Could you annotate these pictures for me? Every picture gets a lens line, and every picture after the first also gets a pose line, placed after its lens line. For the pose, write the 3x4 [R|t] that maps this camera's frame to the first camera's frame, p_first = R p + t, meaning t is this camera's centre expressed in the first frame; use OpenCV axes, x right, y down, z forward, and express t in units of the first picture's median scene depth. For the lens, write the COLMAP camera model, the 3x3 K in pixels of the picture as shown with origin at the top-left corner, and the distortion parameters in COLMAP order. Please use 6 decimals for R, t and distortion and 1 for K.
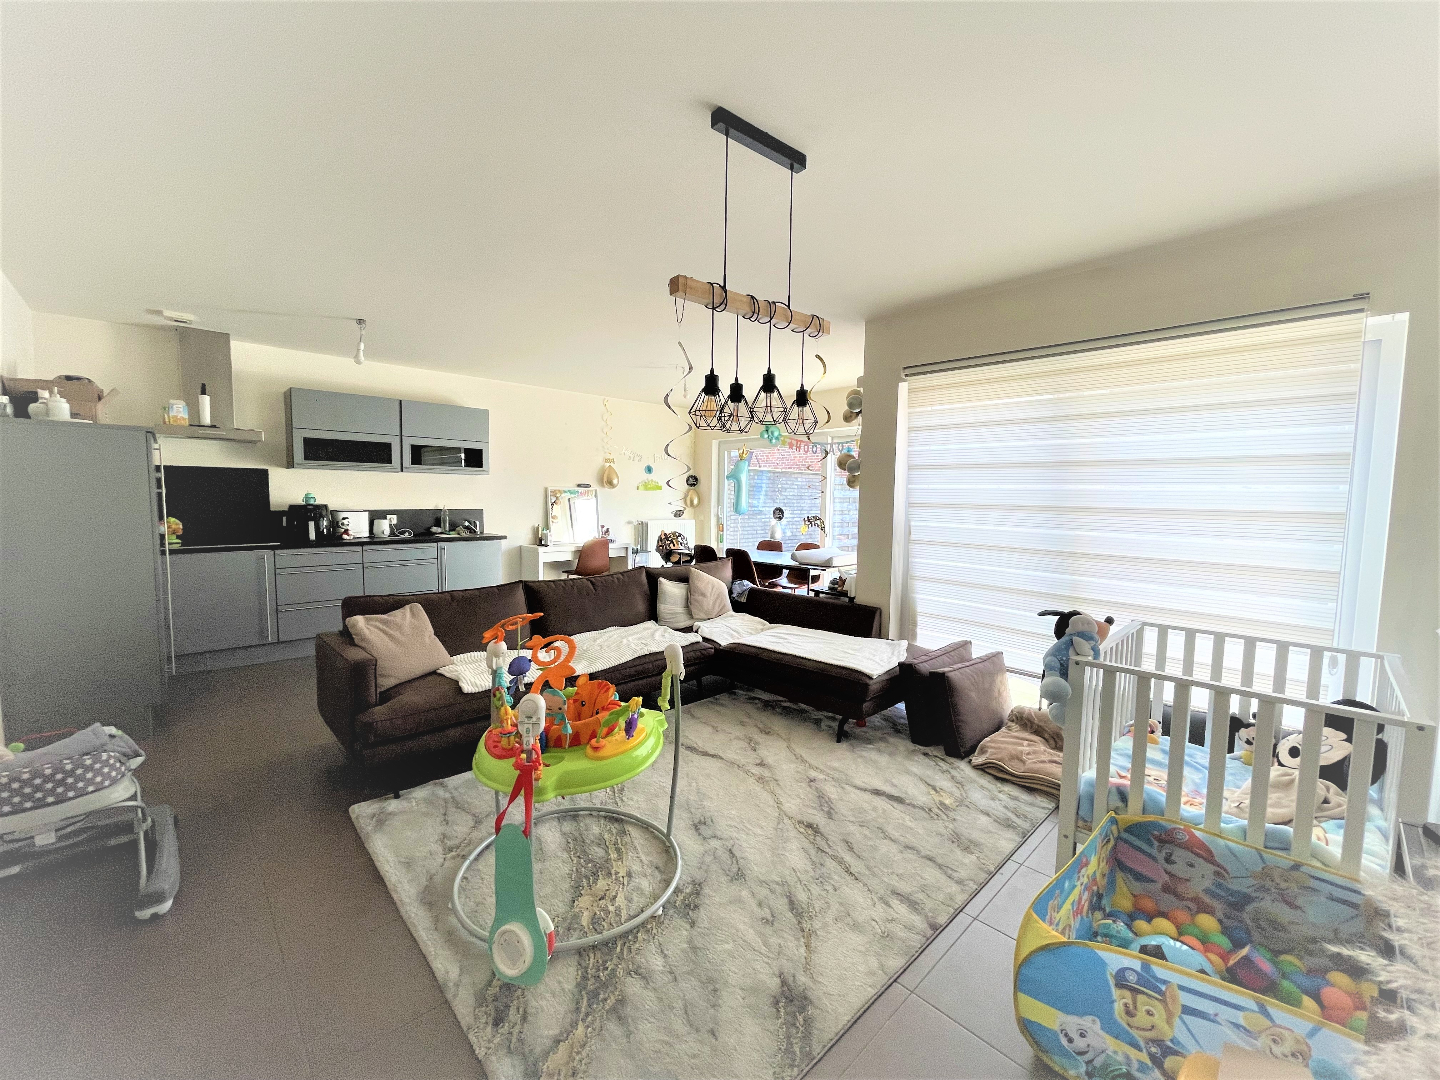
lens RADIAL K [[581.9, 0, 716.9], [0, 581.9, 543.8], [0, 0, 1]] dist [-0.000185, 0.000064]
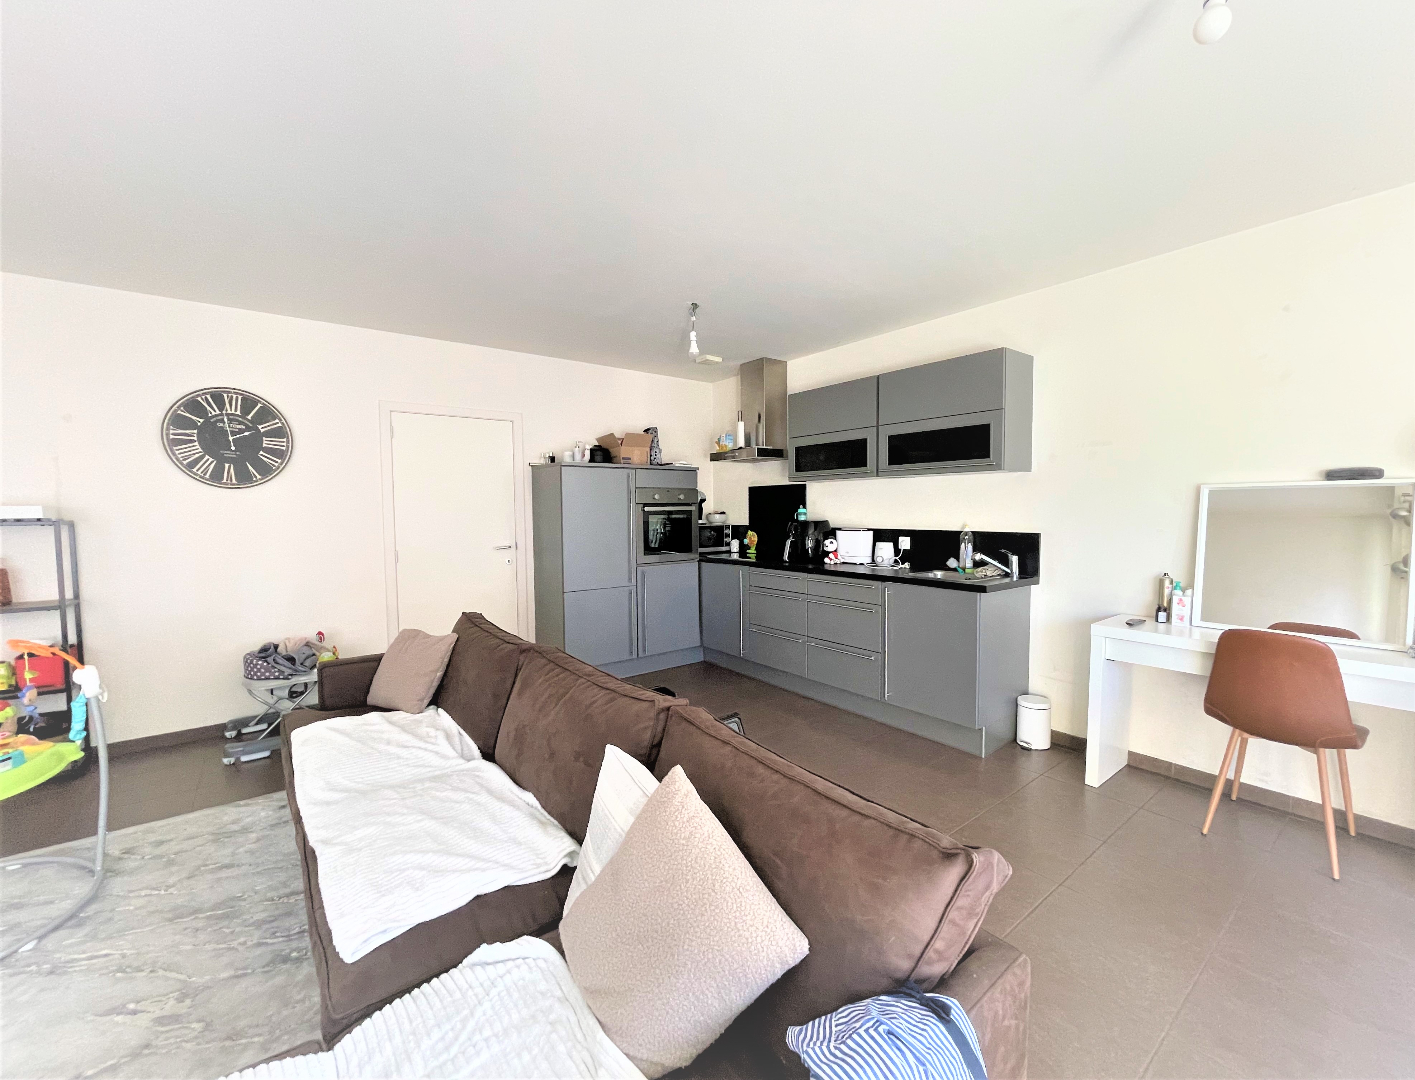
lens RADIAL K [[580.3, 0, 705.0], [0, 580.3, 540.6], [0, 0, 1]] dist [0.000191, 0.000037]
pose [[-0.114121, 0.050260, -0.992195, 0.188960], [-0.066155, 0.996118, 0.058068, -0.073581], [0.991262, 0.072265, -0.110353, 0.878002]]
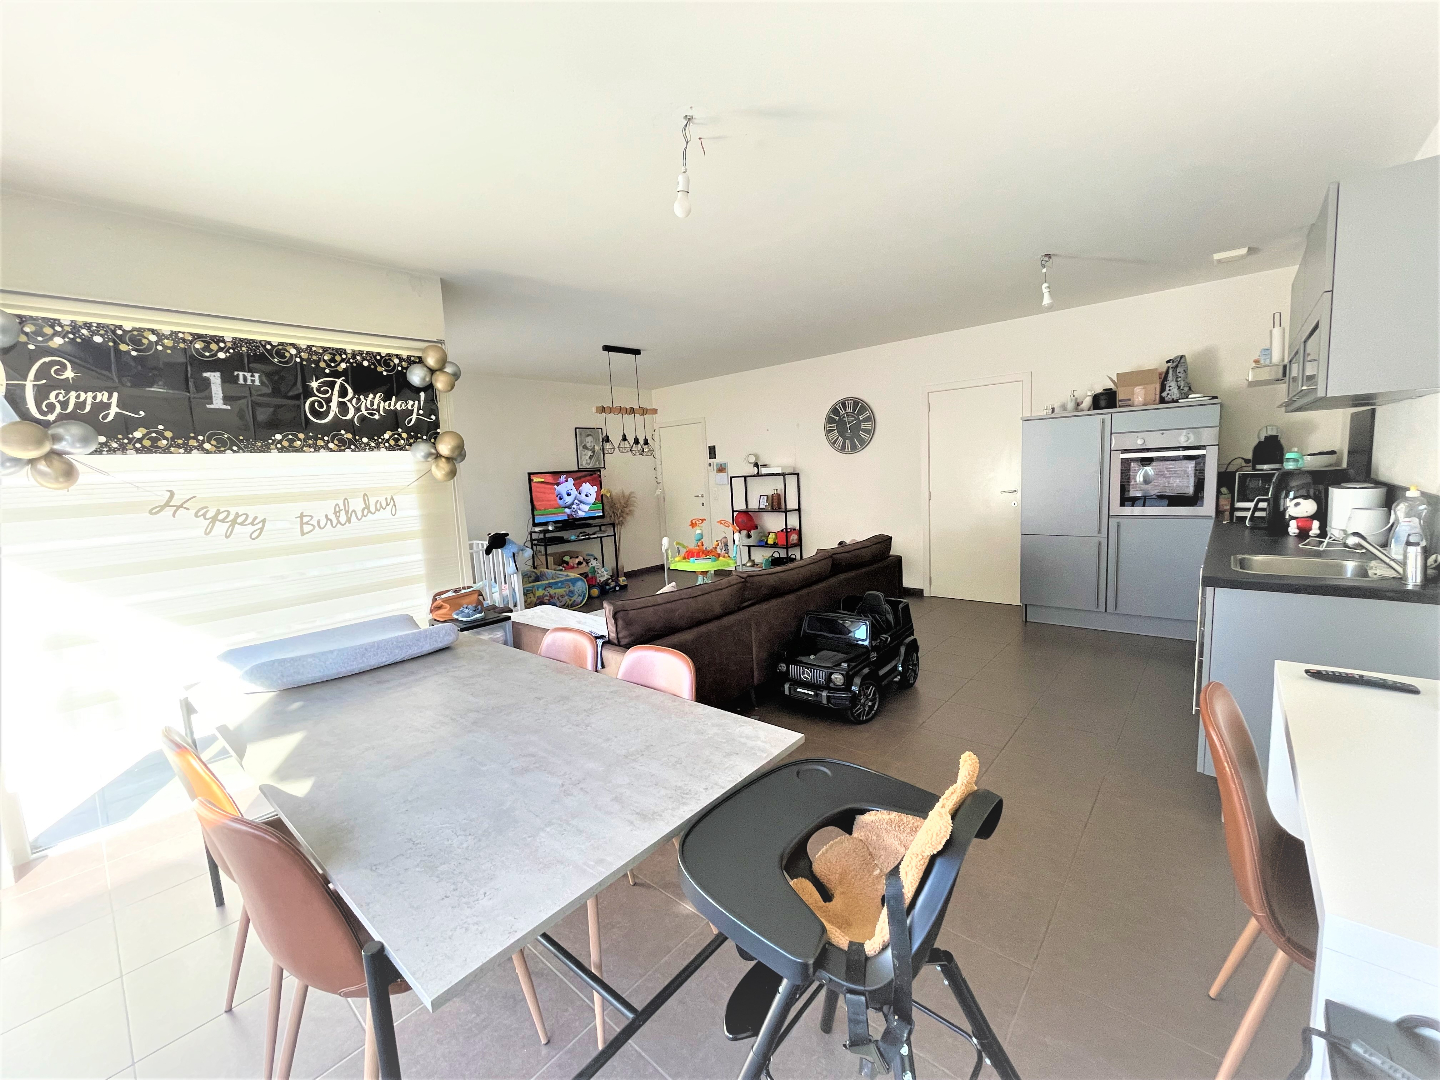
lens RADIAL K [[581.9, 0, 718.4], [0, 581.9, 540.0], [0, 0, 1]] dist [-0.000185, 0.000064]
pose [[-0.995129, 0.053203, -0.082990, -0.039172], [0.036338, 0.980549, 0.192884, -0.126741], [0.091637, 0.188928, -0.977706, 1.452680]]
